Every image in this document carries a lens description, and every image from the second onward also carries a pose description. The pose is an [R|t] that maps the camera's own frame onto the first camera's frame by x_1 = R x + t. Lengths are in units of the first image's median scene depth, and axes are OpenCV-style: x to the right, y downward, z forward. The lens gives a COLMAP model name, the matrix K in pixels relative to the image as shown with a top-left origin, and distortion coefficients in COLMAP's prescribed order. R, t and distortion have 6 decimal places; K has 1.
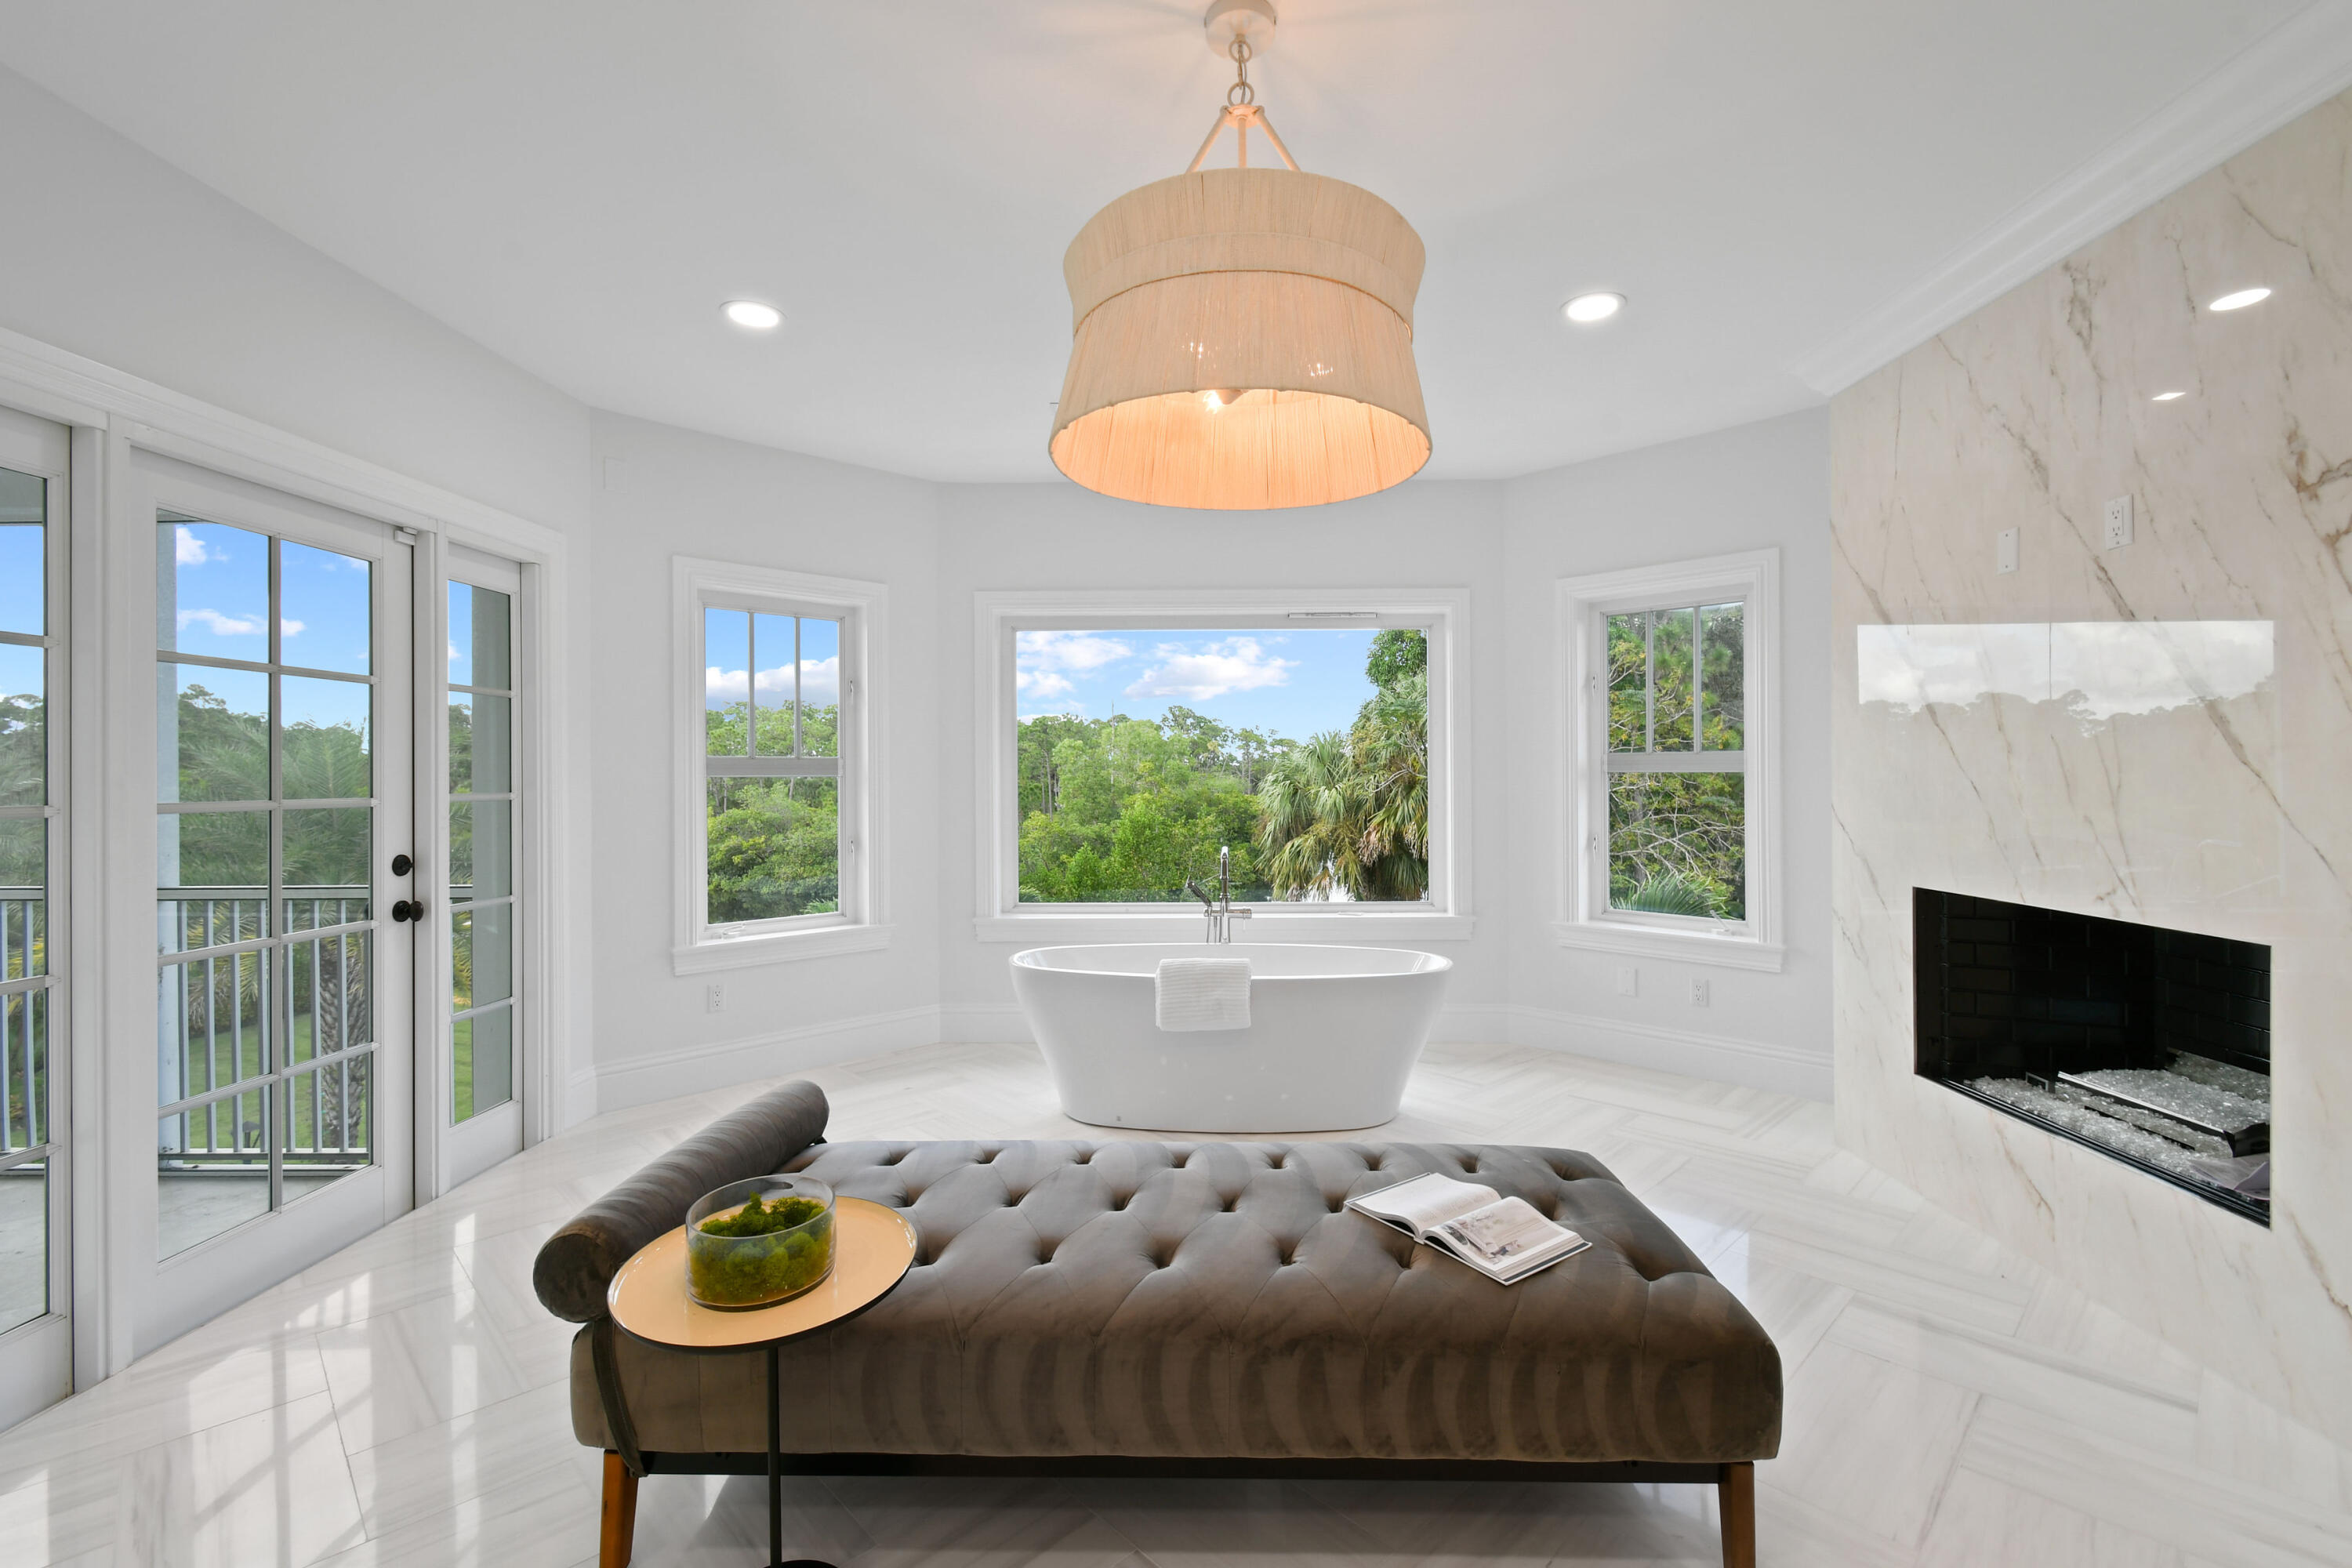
lens RADIAL K [[1056.6, 0, 1201.4], [0, 1056.6, 762.6], [0, 0, 1]] dist [0.001518, -0.000057]
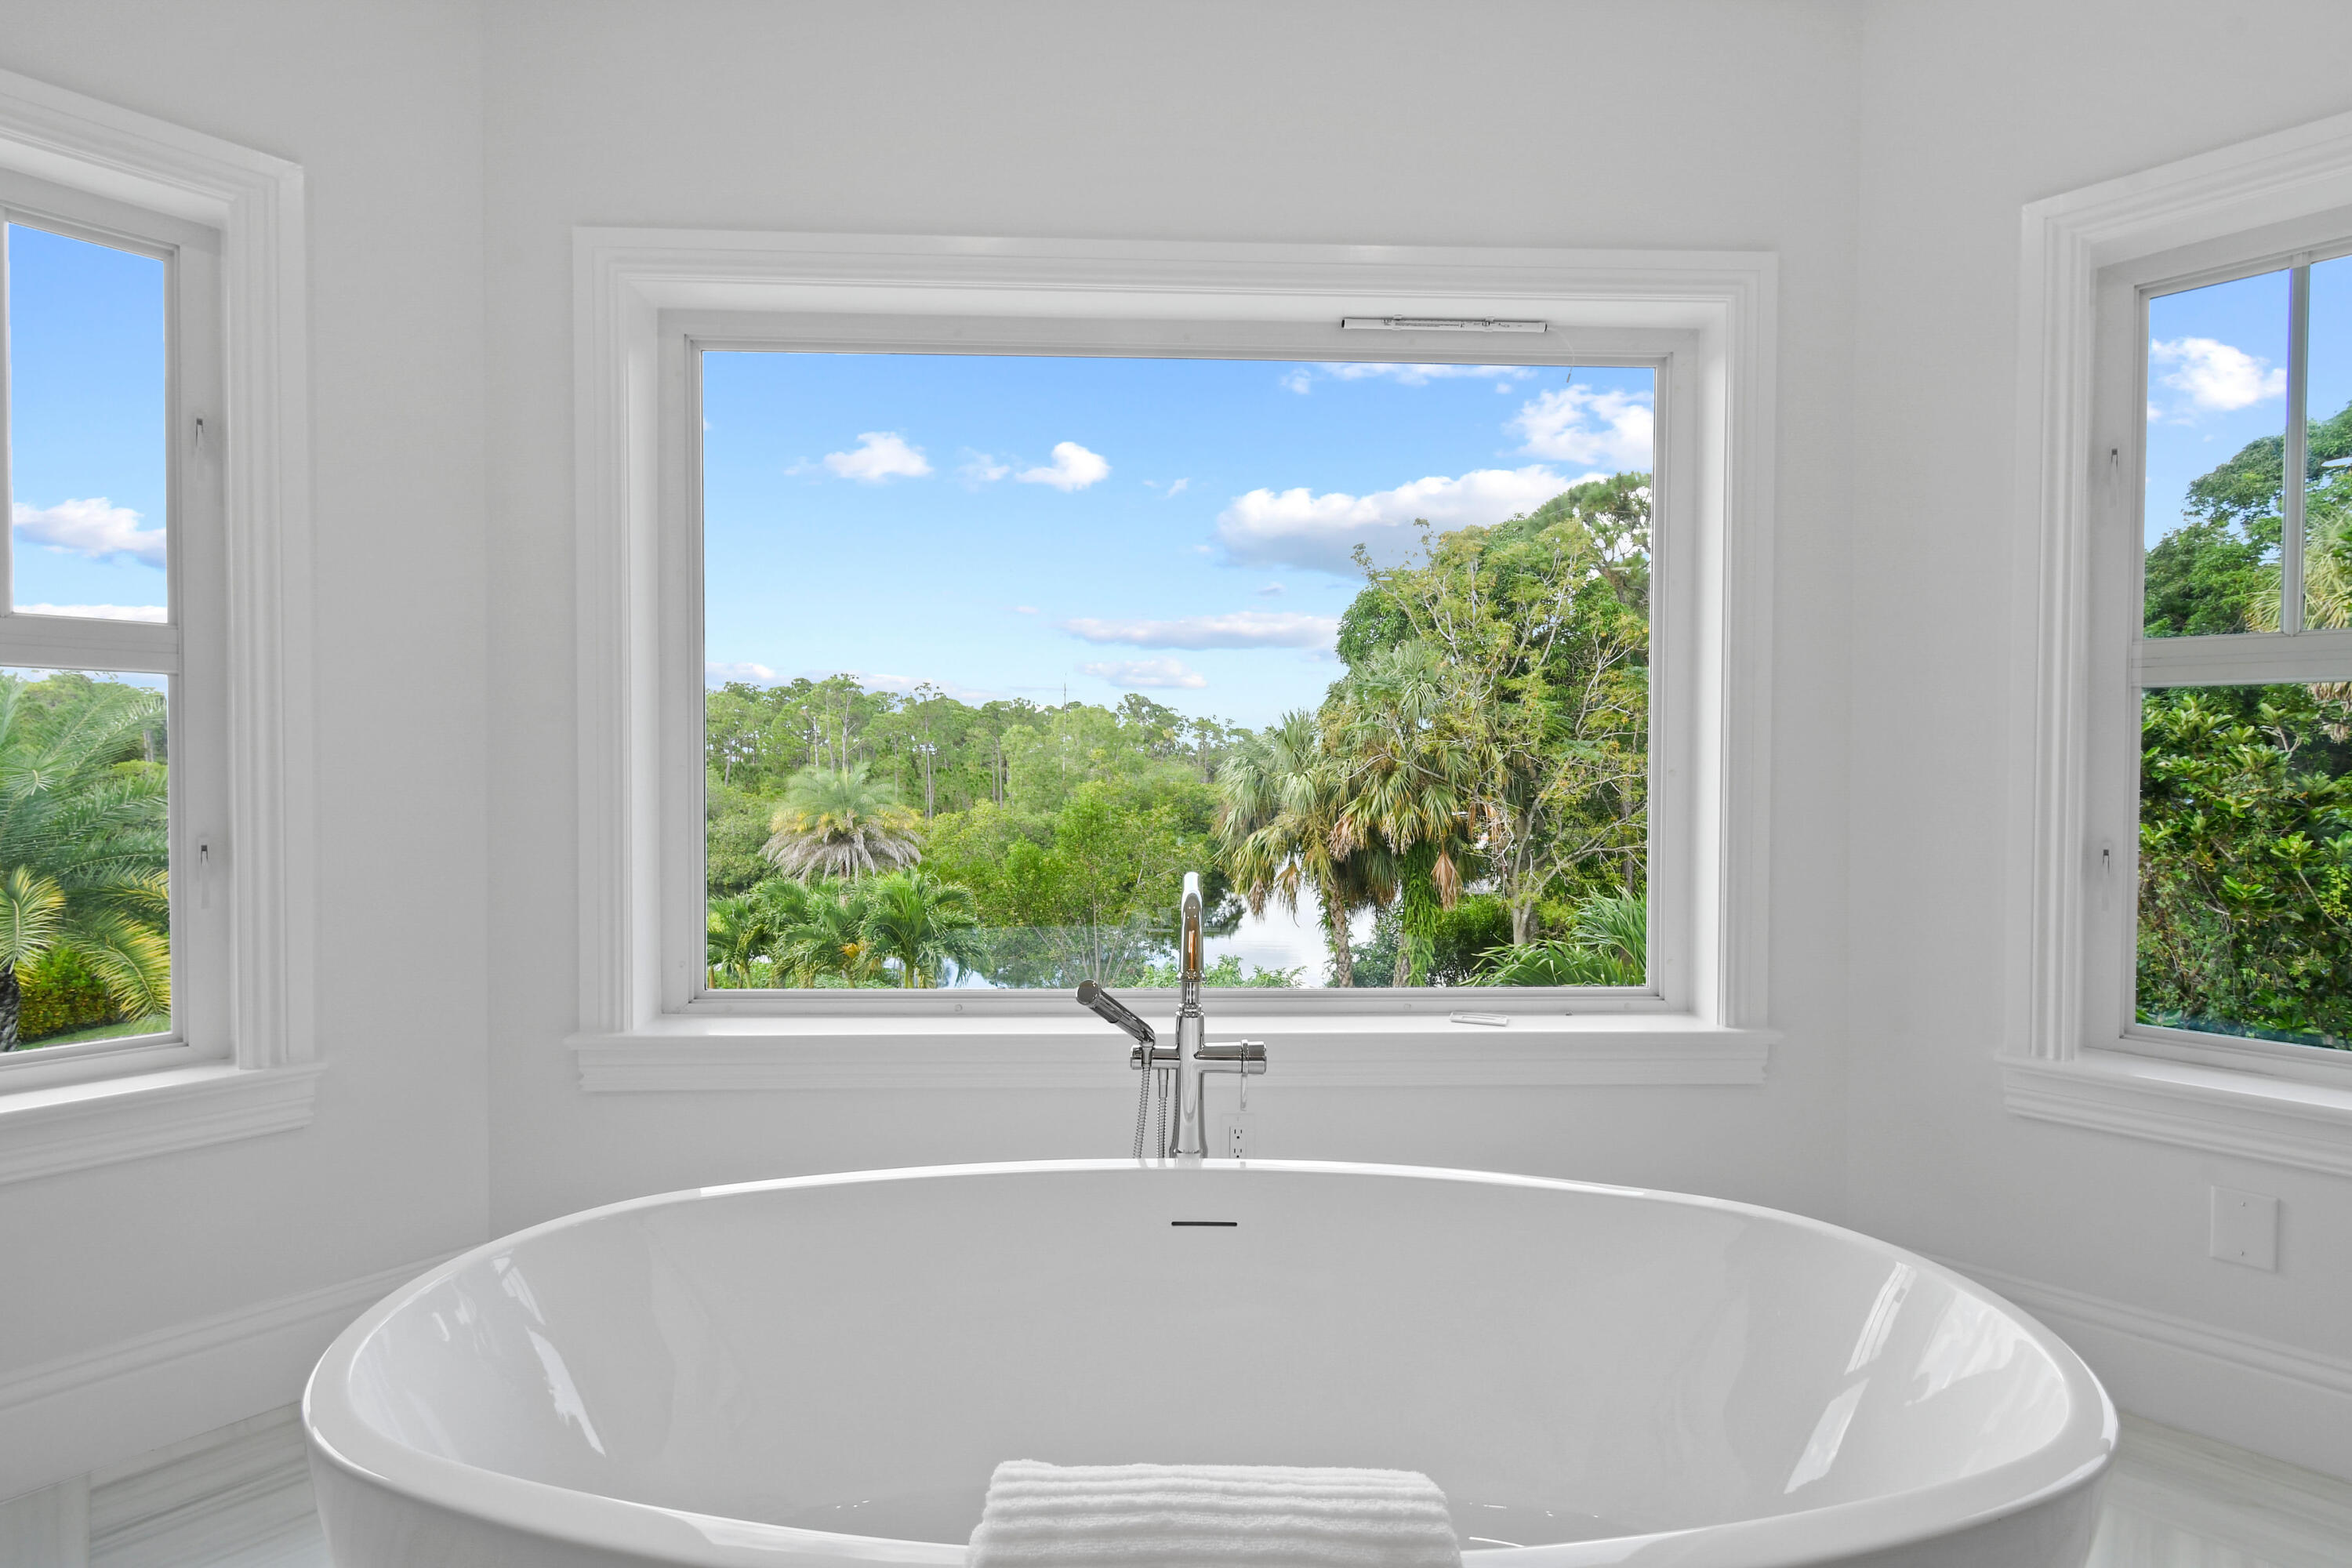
lens RADIAL K [[1056.6, 0, 1201.4], [0, 1056.6, 762.6], [0, 0, 1]] dist [0.001518, -0.000057]
pose [[0.999071, 0.009776, 0.041976, 0.001648], [-0.010171, 0.999906, 0.009204, 0.006424], [-0.041882, -0.009622, 0.999076, 0.103040]]
